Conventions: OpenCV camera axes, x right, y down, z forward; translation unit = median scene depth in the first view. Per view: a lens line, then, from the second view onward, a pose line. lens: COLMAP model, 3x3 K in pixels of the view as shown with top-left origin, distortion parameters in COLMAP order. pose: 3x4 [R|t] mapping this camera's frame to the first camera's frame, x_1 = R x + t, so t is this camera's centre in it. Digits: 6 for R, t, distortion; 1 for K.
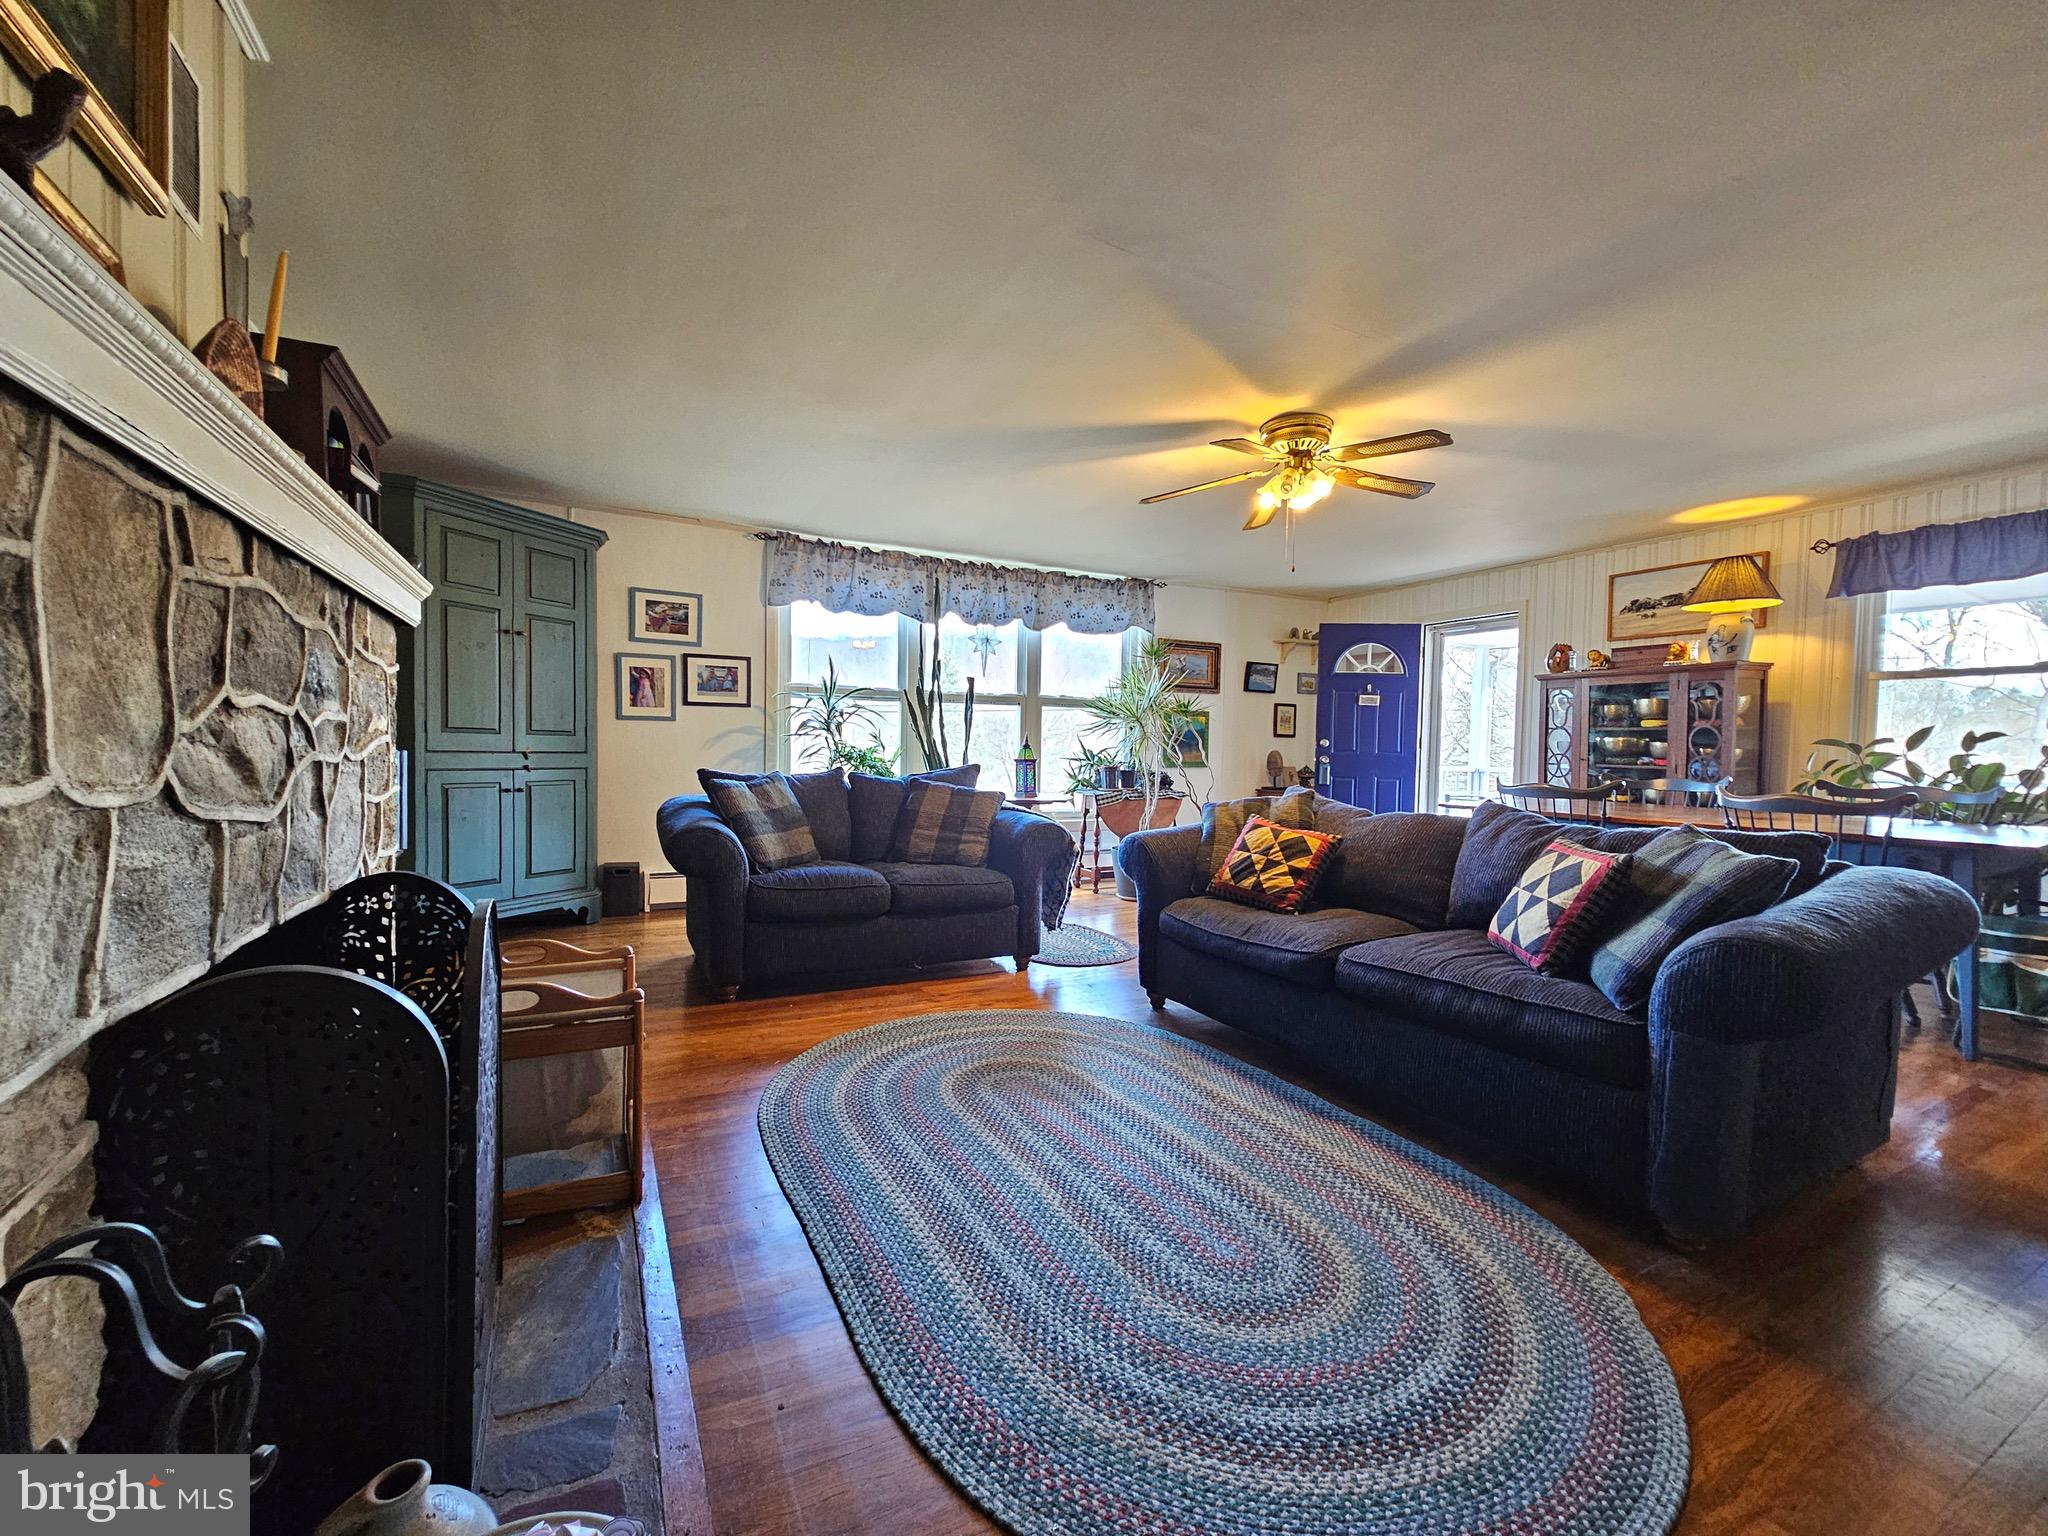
lens RADIAL K [[834.8, 0, 1029.4], [0, 834.8, 775.7], [0, 0, 1]] dist [0.002798, -0.001381]
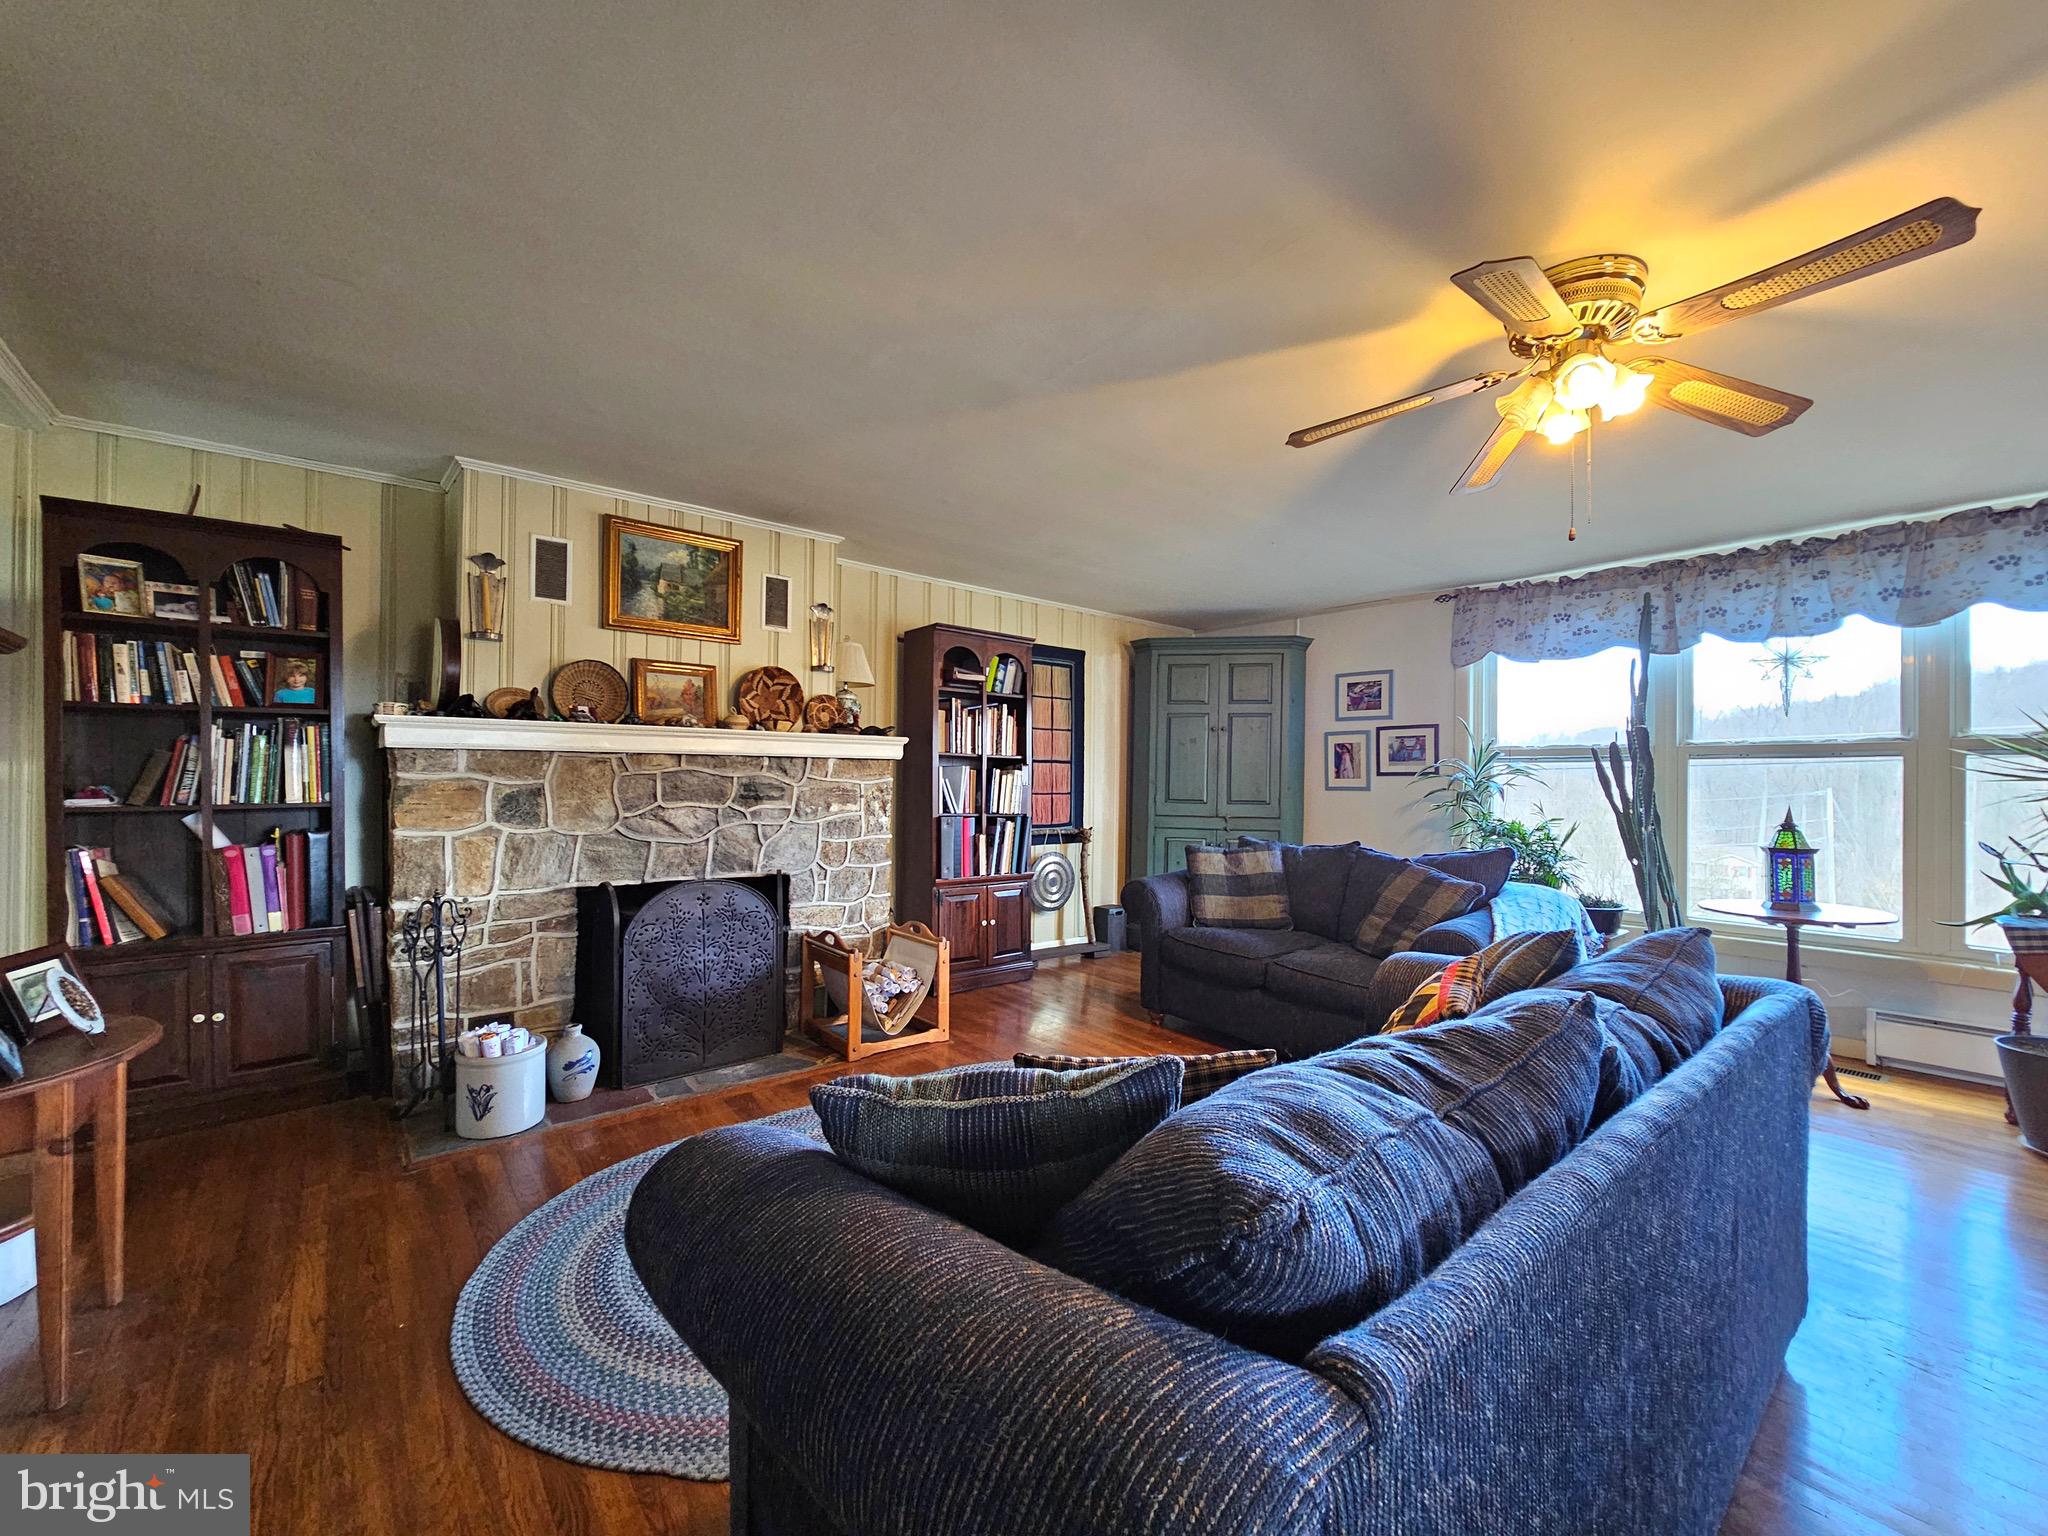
lens RADIAL K [[834.8, 0, 1030.8], [0, 834.8, 771.5], [0, 0, 1]] dist [0.002798, -0.001381]
pose [[0.198960, -0.024356, -0.979705, 0.540526], [-0.040756, 0.998621, -0.033103, -0.037411], [0.979160, 0.046515, 0.197693, 0.364289]]
